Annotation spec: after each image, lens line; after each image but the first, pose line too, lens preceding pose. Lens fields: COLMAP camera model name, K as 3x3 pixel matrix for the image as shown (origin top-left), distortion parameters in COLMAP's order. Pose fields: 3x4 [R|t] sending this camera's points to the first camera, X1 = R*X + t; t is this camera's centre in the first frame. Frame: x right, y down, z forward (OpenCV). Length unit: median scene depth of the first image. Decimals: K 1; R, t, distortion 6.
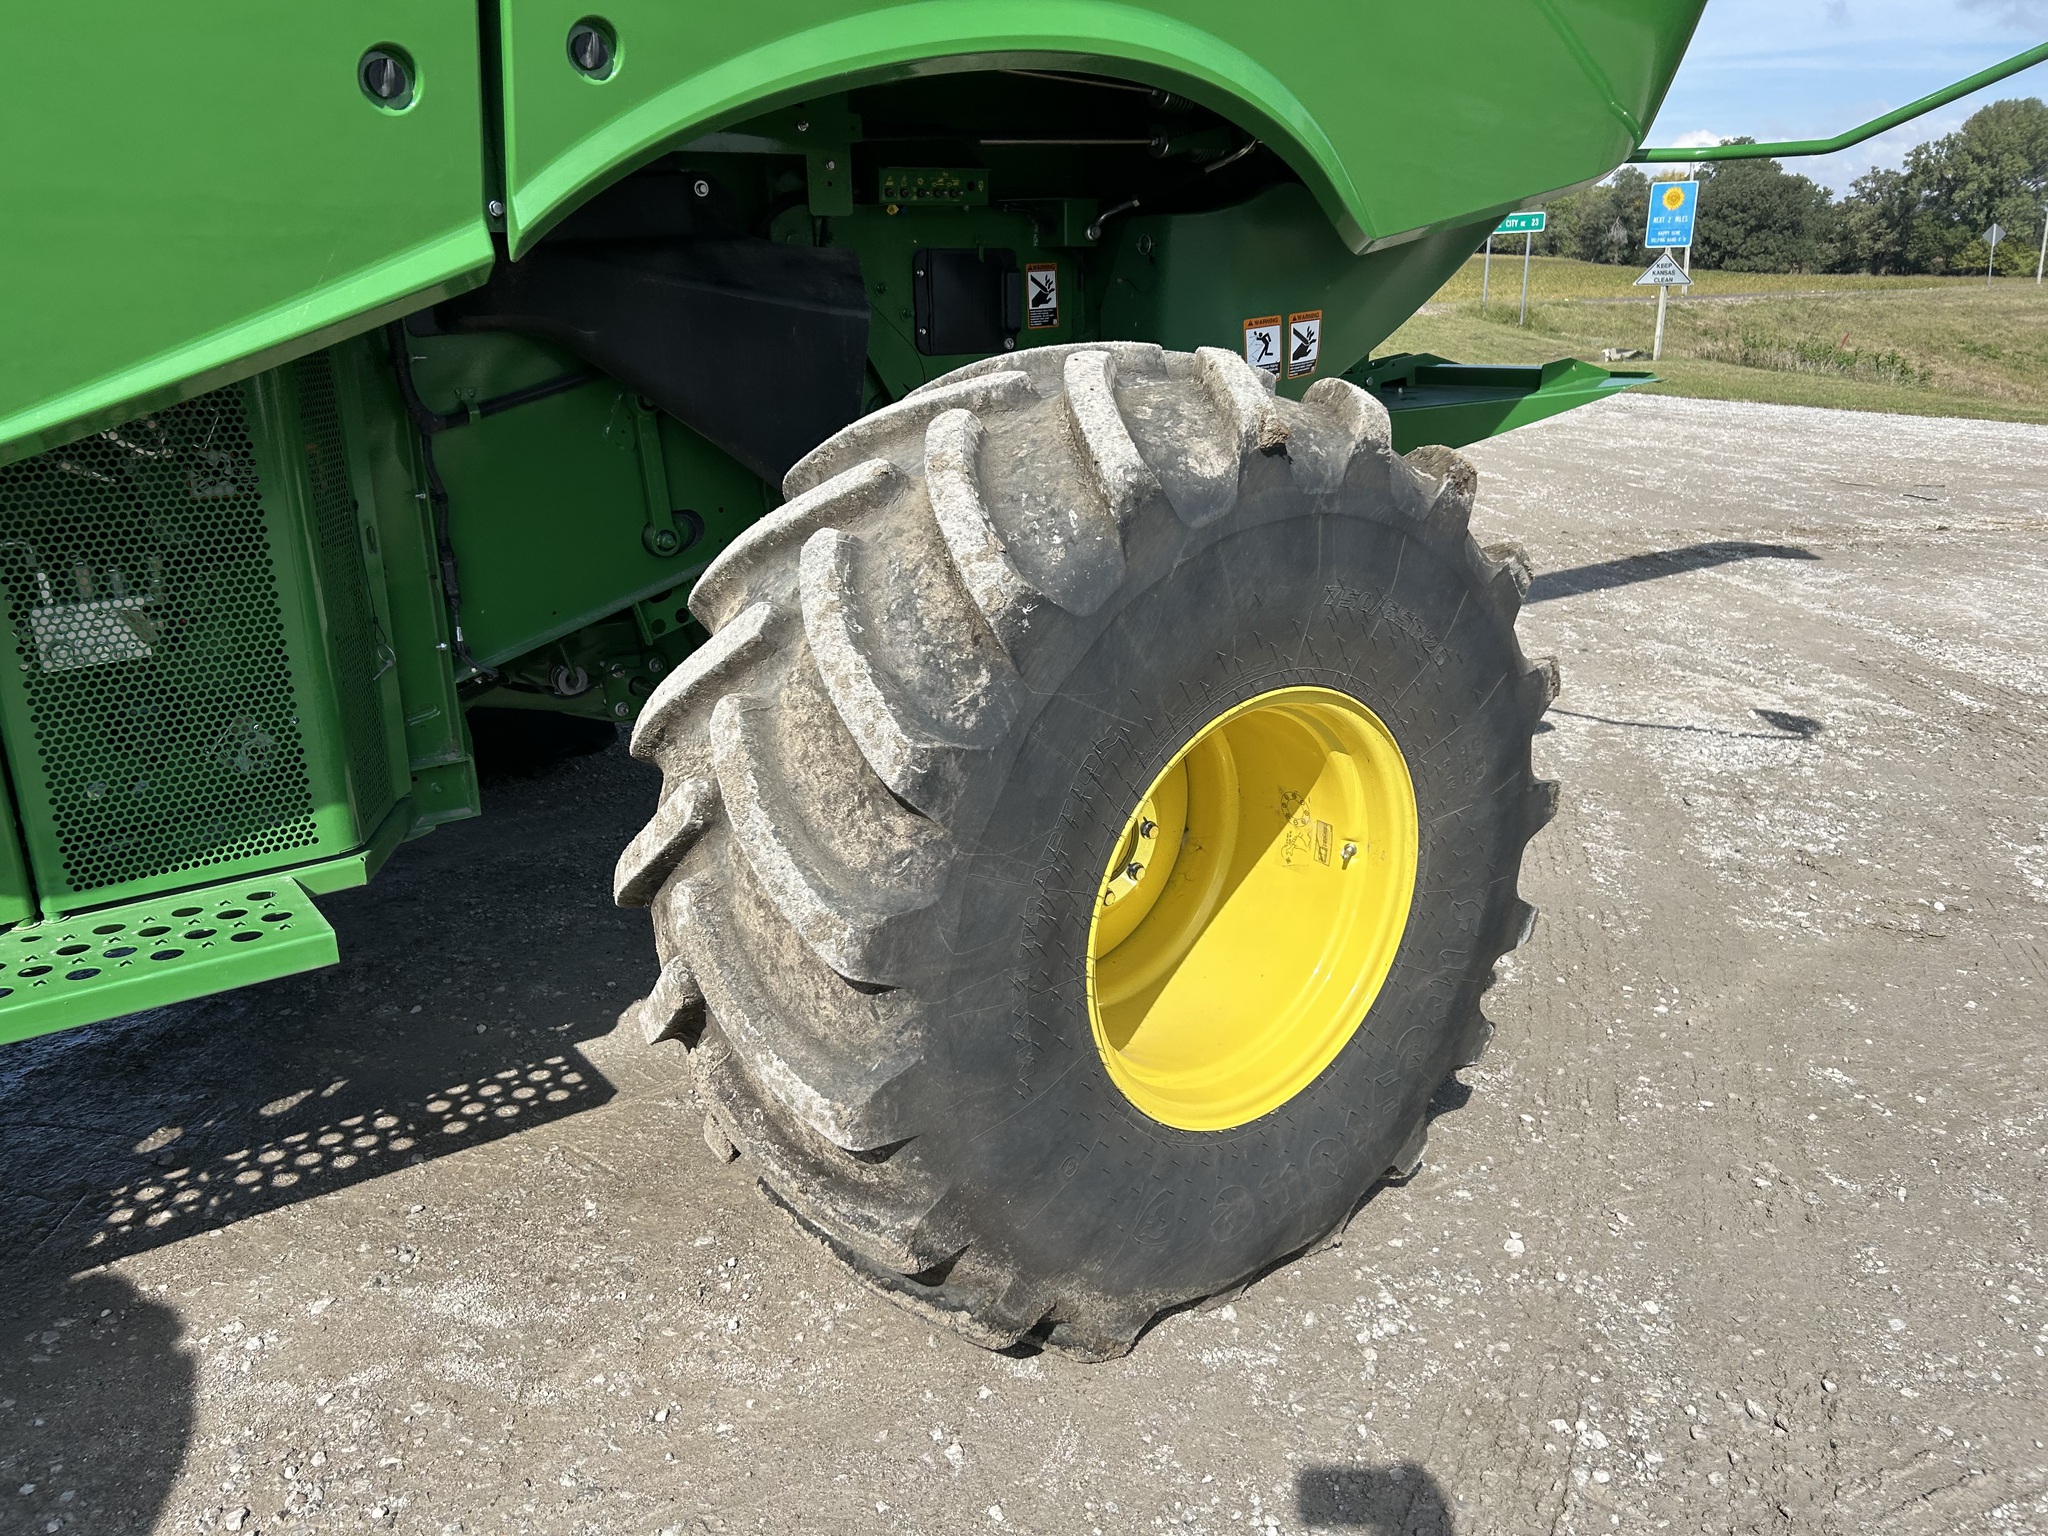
lens RADIAL K [[1543.0, 0, 1005.2], [0, 1543.0, 769.0], [0, 0, 1]] dist [0.054203, -0.059888]
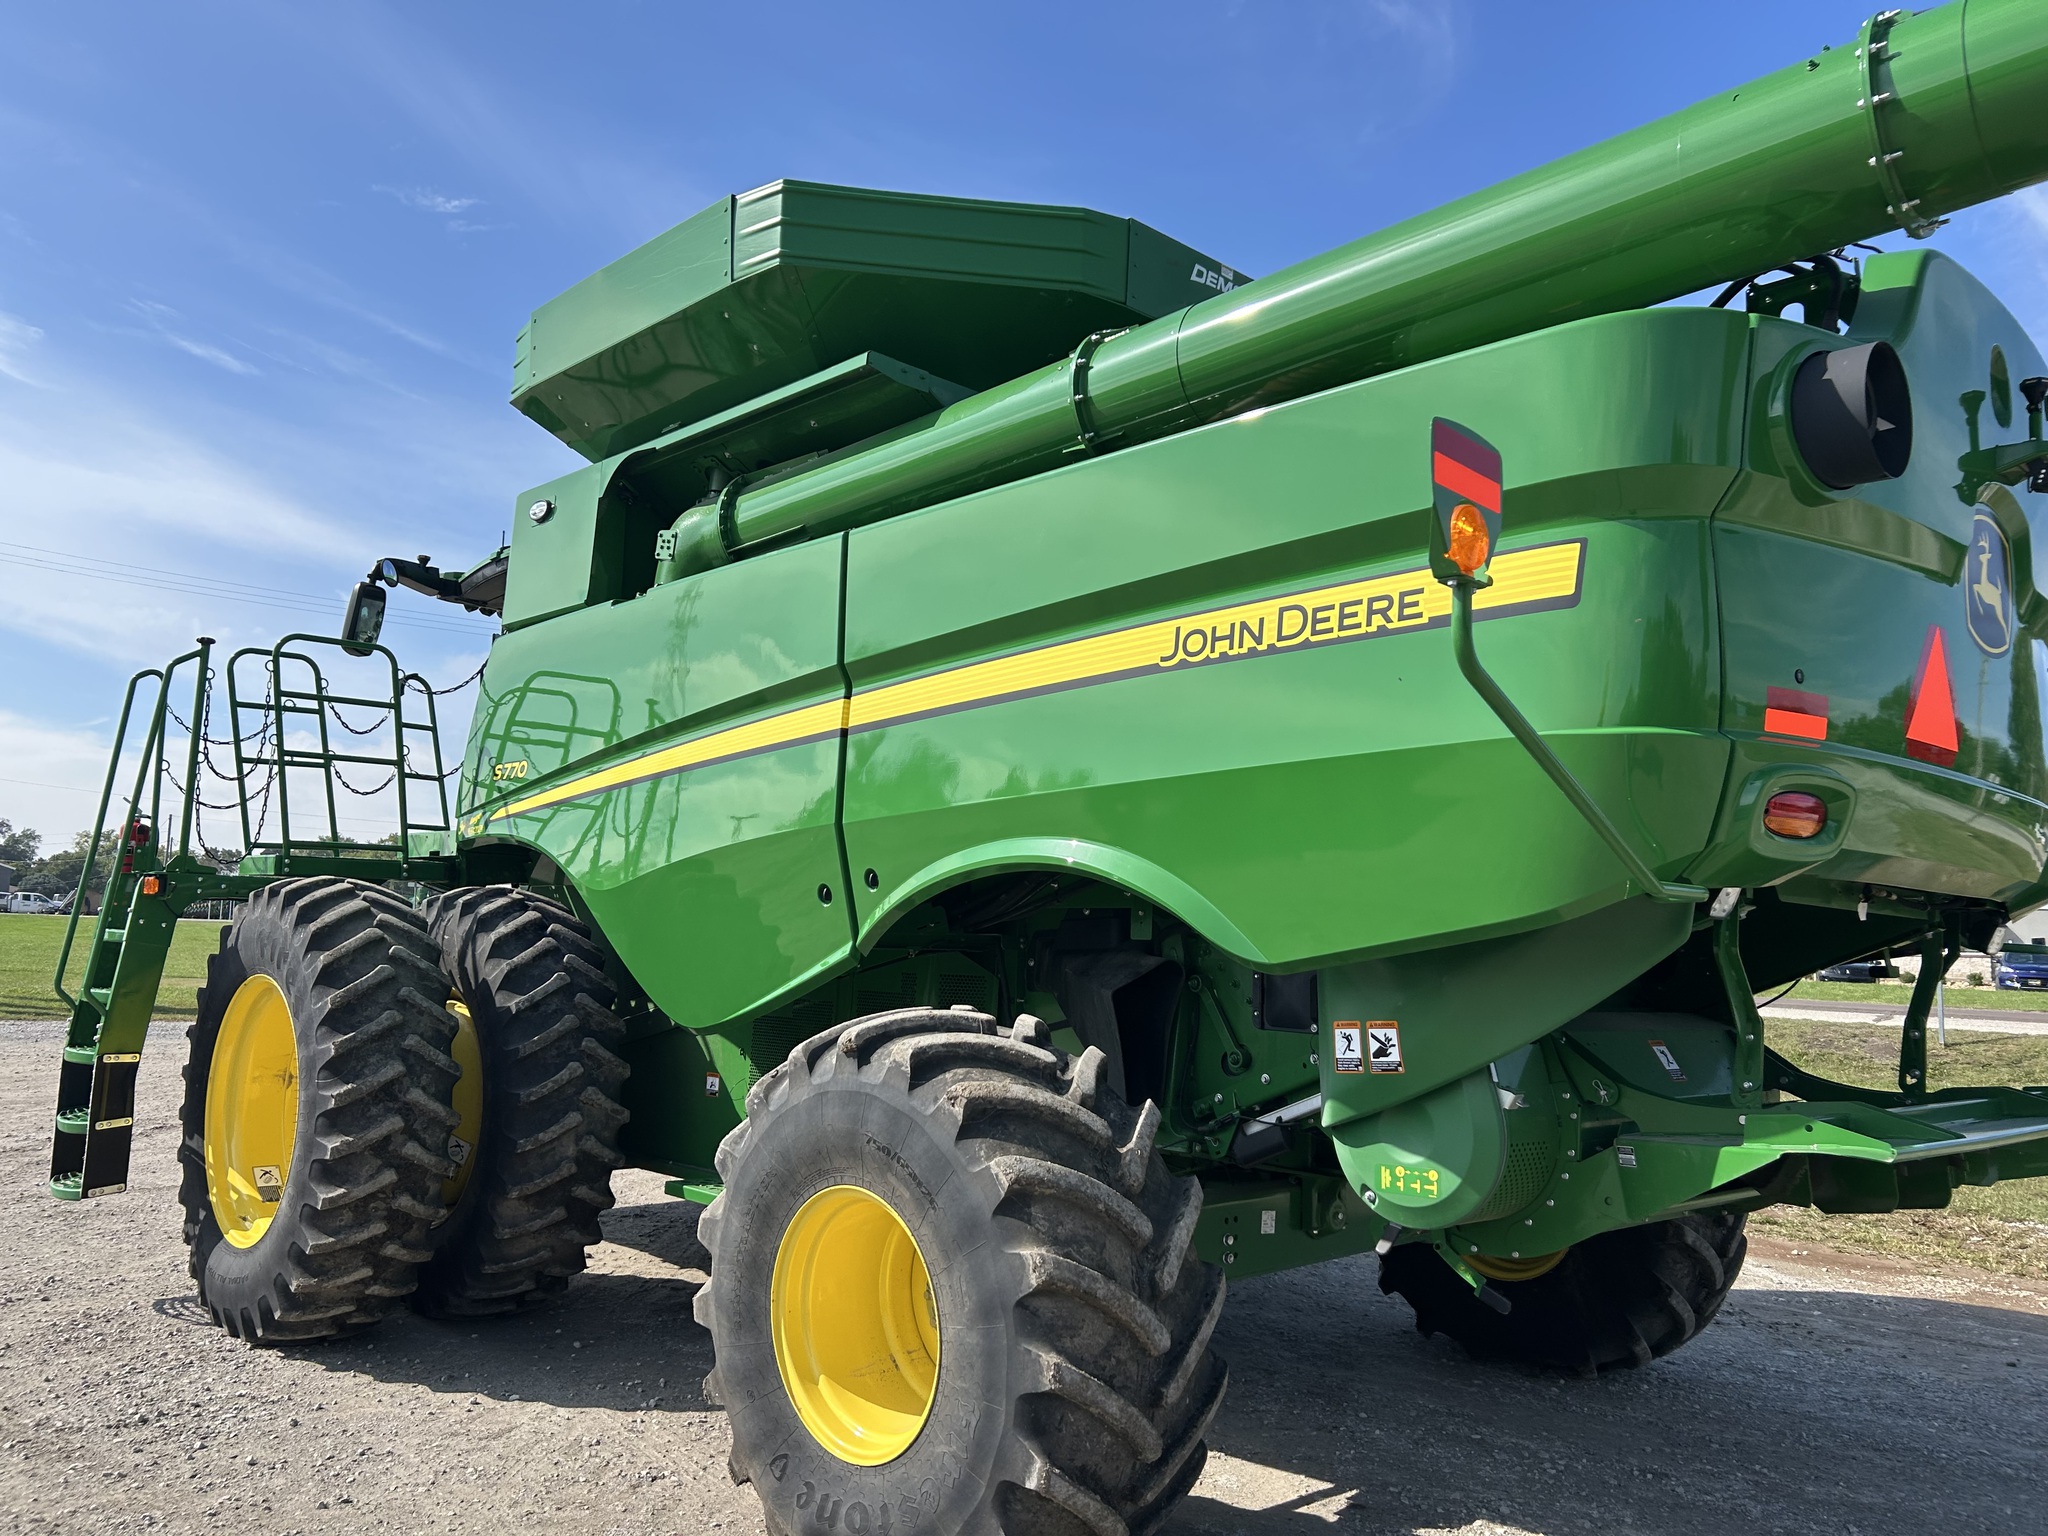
lens RADIAL K [[1543.0, 0, 994.2], [0, 1543.0, 780.4], [0, 0, 1]] dist [0.054203, -0.059888]
pose [[0.126480, -0.085592, -0.988270, 2.130381], [-0.332304, 0.935050, -0.123512, -0.341277], [0.934653, 0.344028, 0.089823, 0.840515]]
